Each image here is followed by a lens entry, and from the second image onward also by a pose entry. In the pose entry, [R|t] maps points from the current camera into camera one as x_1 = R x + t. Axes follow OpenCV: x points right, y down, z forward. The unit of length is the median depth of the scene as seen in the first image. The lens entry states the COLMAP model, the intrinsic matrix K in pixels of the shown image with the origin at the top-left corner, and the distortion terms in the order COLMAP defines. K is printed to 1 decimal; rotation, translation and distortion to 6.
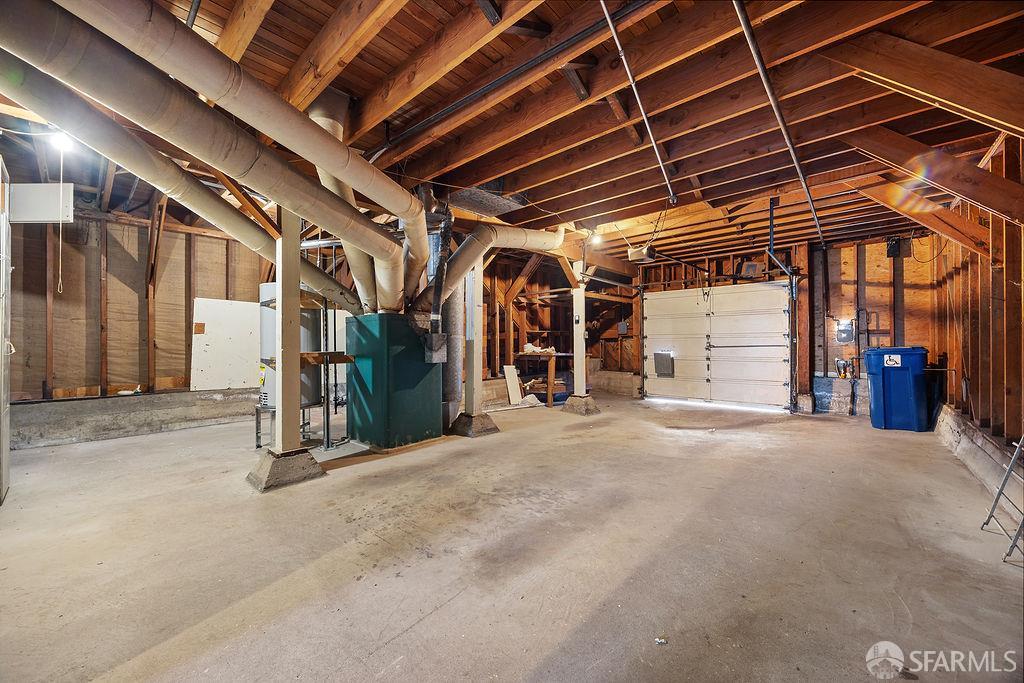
lens RADIAL K [[390.2, 0, 515.8], [0, 390.2, 337.6], [0, 0, 1]] dist [0.000926, -0.000069]
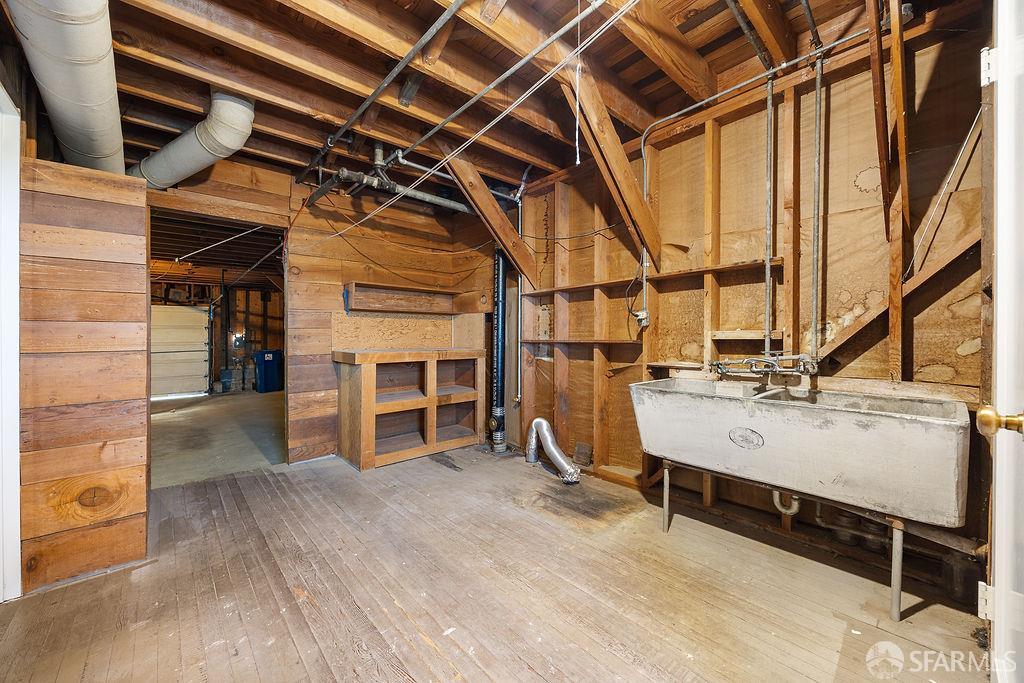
lens RADIAL K [[390.2, 0, 515.8], [0, 390.2, 340.1], [0, 0, 1]] dist [0.000926, -0.000069]
pose [[0.113997, 0.000320, 0.993481, -0.677165], [-0.004073, 0.999992, 0.000145, -0.025512], [-0.993473, -0.004063, 0.113997, -0.362811]]
